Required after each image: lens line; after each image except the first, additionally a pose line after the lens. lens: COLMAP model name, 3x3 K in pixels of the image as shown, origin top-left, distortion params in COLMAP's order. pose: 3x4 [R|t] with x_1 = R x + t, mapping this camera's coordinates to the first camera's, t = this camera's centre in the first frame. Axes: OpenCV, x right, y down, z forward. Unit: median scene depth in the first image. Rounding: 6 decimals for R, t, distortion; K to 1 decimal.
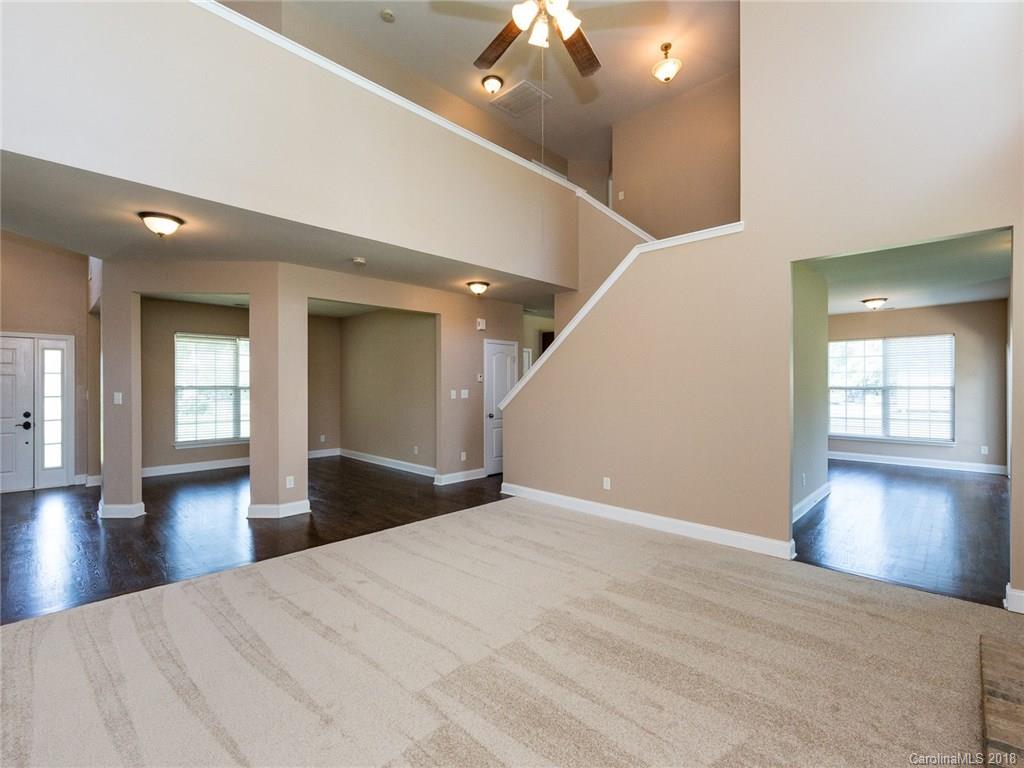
lens RADIAL K [[459.9, 0, 510.9], [0, 459.9, 387.5], [0, 0, 1]] dist [-0.000857, -0.000227]
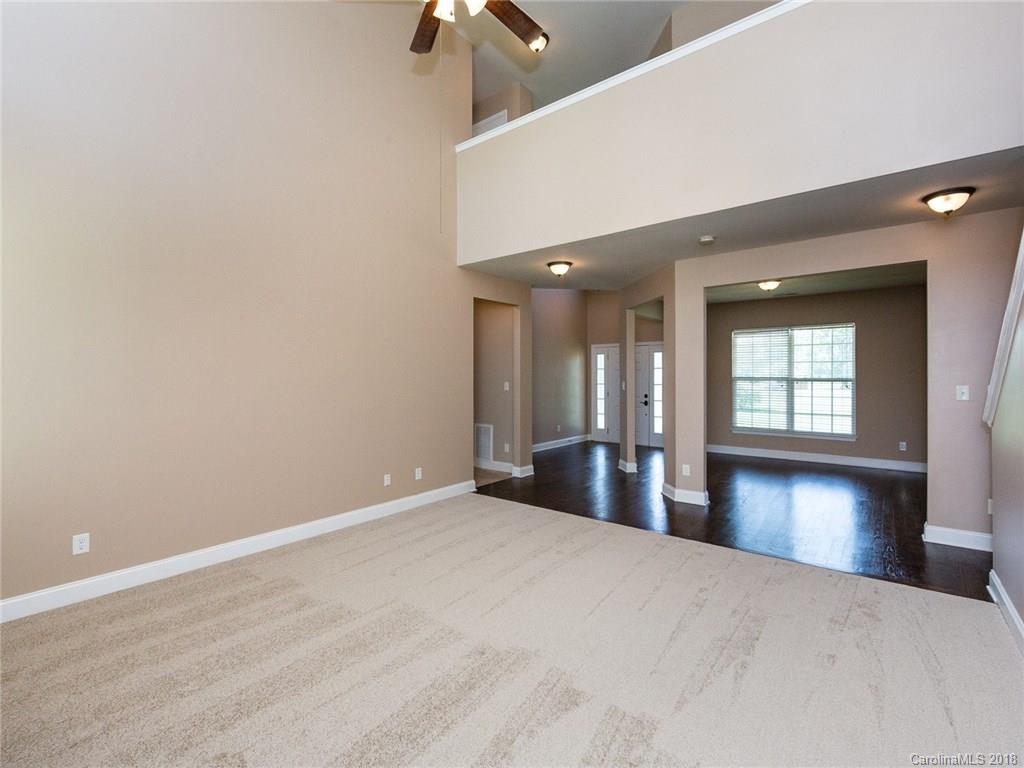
lens RADIAL K [[459.9, 0, 517.4], [0, 459.9, 375.4], [0, 0, 1]] dist [-0.000857, -0.000227]
pose [[0.113278, -0.003176, -0.993558, 0.404888], [-0.006002, 0.999974, -0.003881, -0.000310], [0.993545, 0.006403, 0.113256, 0.401982]]
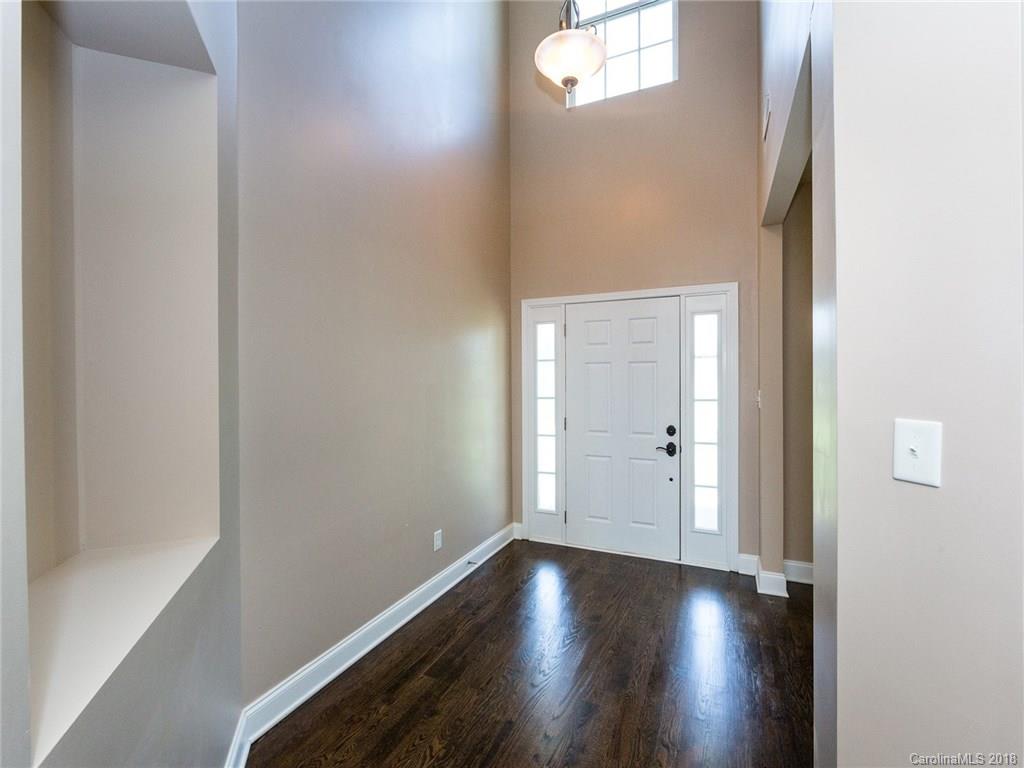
lens RADIAL K [[459.9, 0, 515.7], [0, 459.9, 378.5], [0, 0, 1]] dist [-0.000857, -0.000227]
pose [[0.337794, -0.002979, -0.941215, -0.572945], [-0.000590, 0.999994, -0.003377, -0.003605], [0.941220, 0.001696, 0.337790, 0.617769]]
